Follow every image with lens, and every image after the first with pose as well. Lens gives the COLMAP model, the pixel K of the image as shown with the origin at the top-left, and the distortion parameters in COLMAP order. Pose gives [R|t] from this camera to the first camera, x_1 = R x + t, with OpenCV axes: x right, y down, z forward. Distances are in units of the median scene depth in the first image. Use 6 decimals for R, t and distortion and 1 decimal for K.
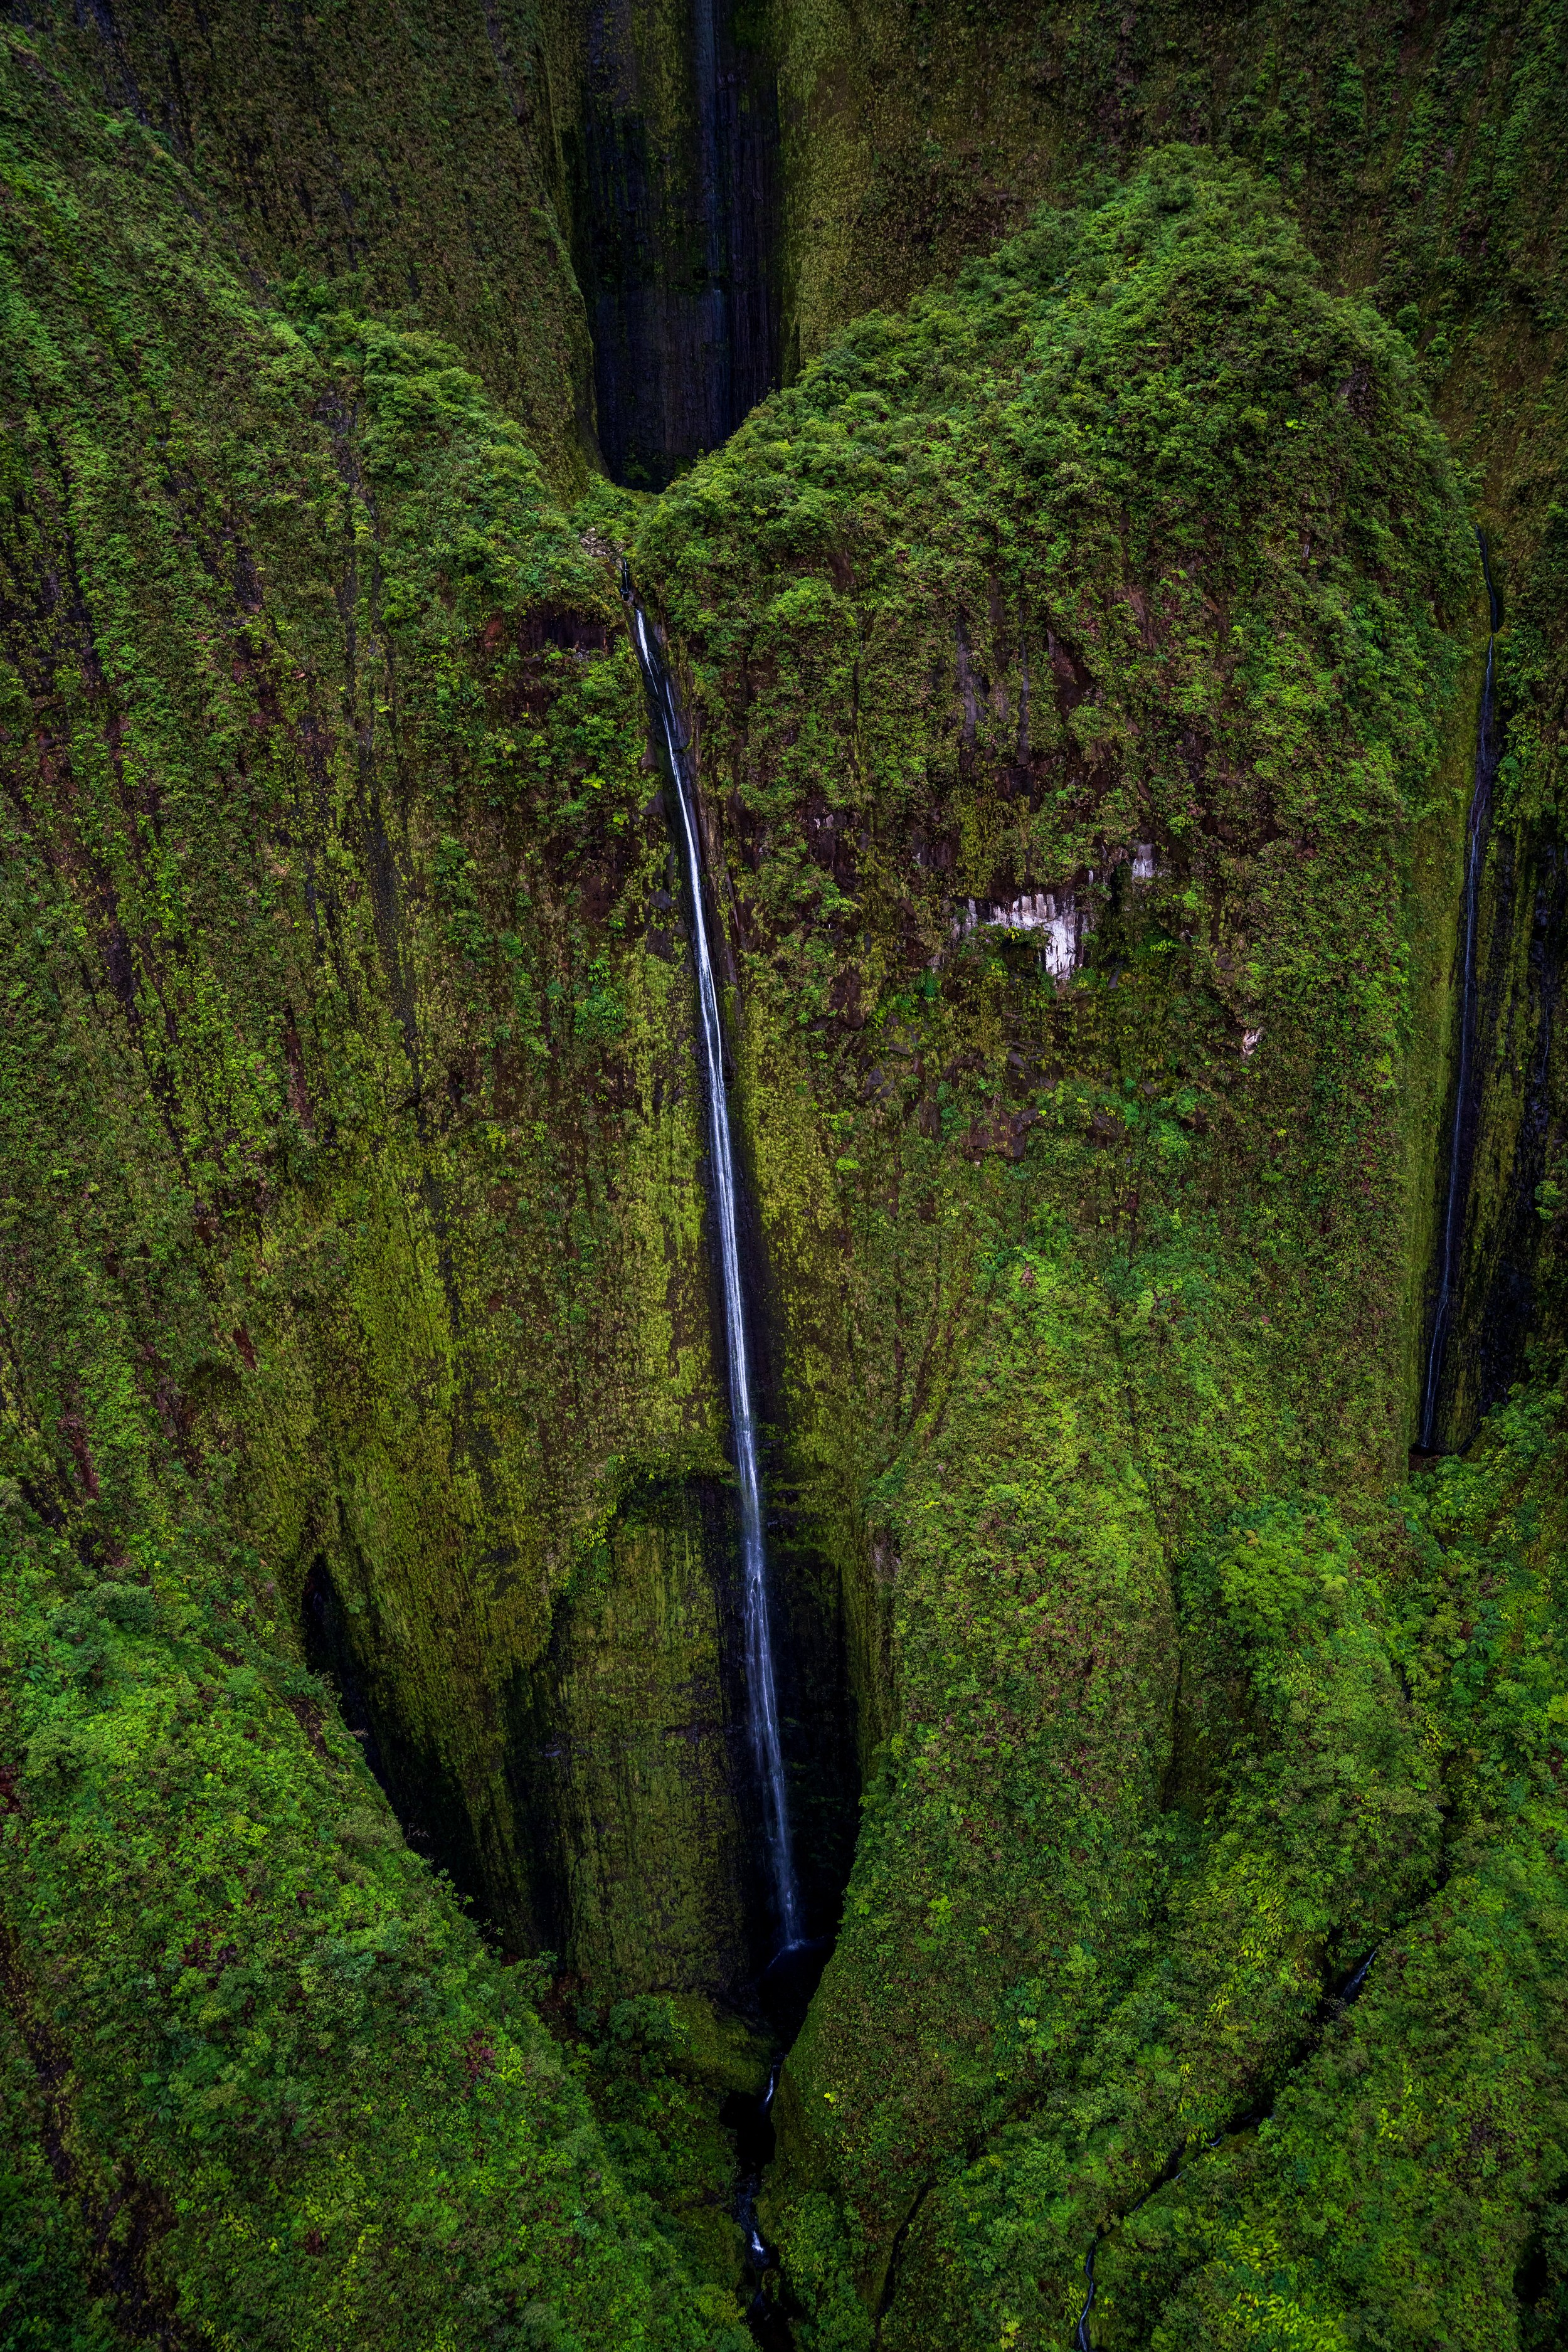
lens RADIAL K [[1653.5, 0, 784.0], [0, 1653.5, 1176.0], [0, 0, 1]] dist [-0.188606, 0.163851]
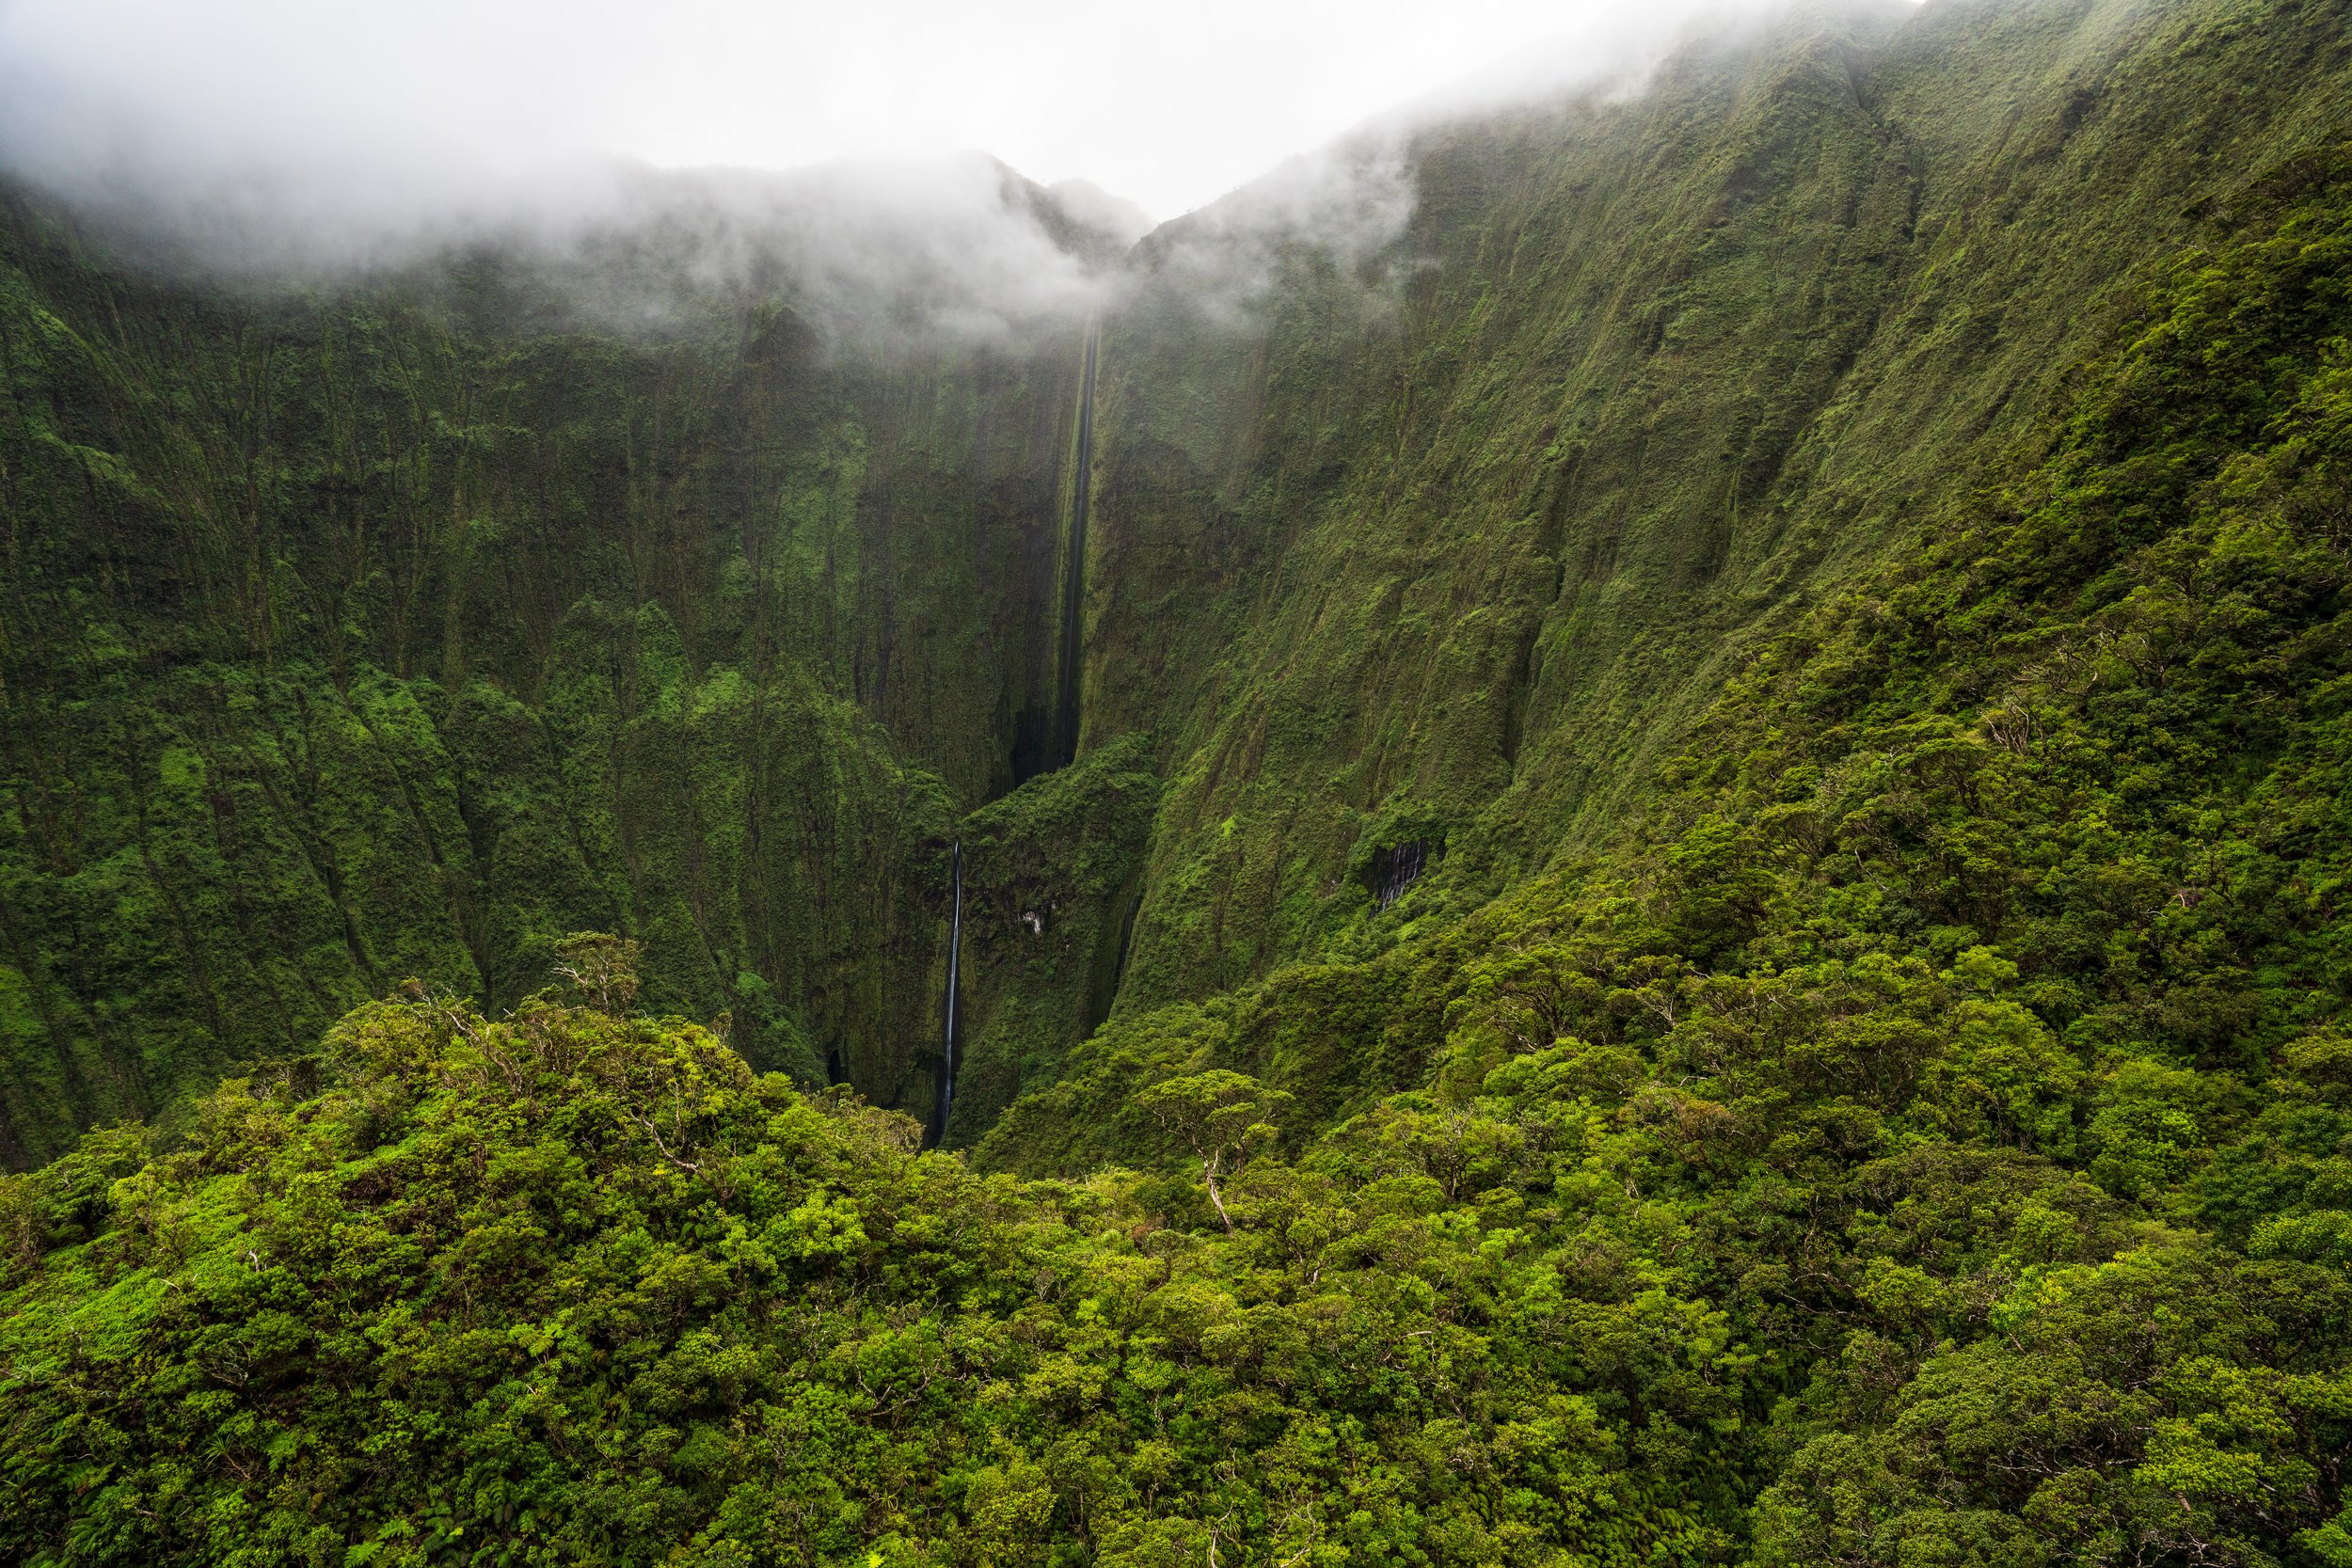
lens RADIAL K [[1653.4, 0, 1176.0], [0, 1653.4, 784.0], [0, 0, 1]] dist [-0.188606, 0.163851]
pose [[0.948805, 0.037680, -0.313607, 1.802070], [-0.164508, 0.906518, -0.388795, 1.095258], [0.269640, 0.420481, 0.866308, -2.642159]]
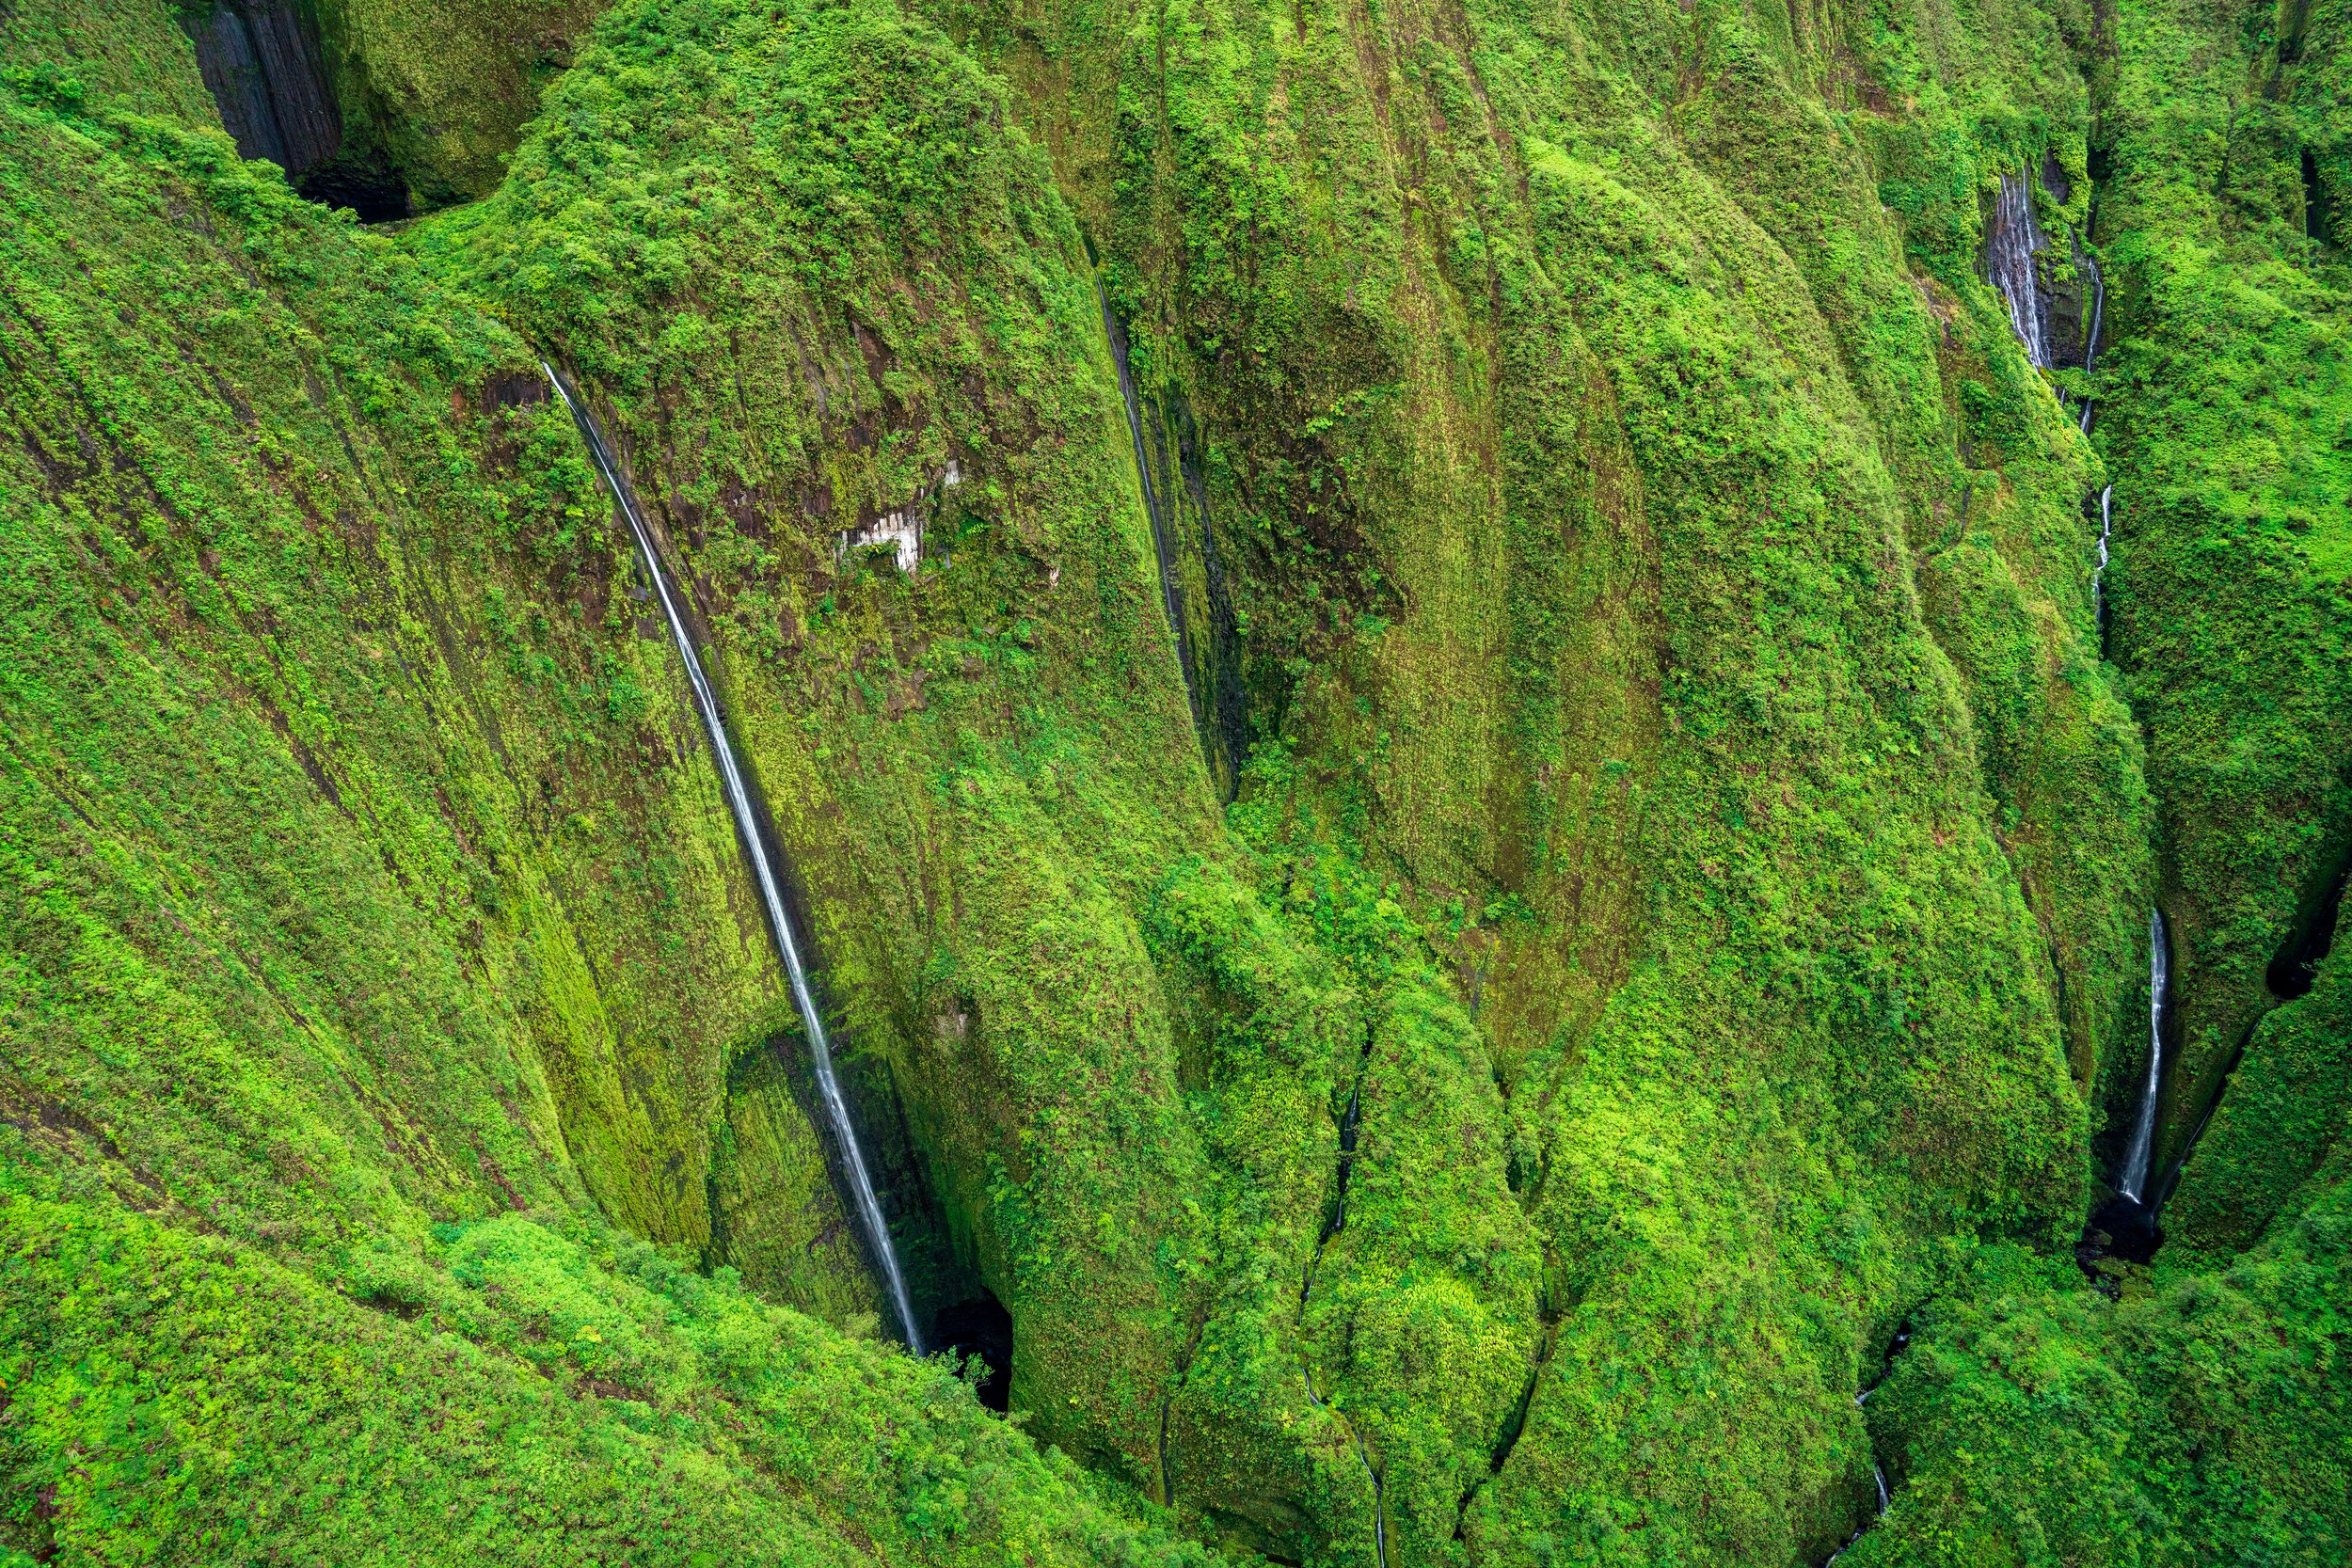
lens RADIAL K [[1653.4, 0, 1176.0], [0, 1653.4, 784.0], [0, 0, 1]] dist [-0.188606, 0.163851]
pose [[0.698313, -0.331421, 0.634444, -0.613693], [0.305698, 0.939539, 0.154324, -0.101270], [-0.647231, 0.086182, 0.757407, -0.152014]]
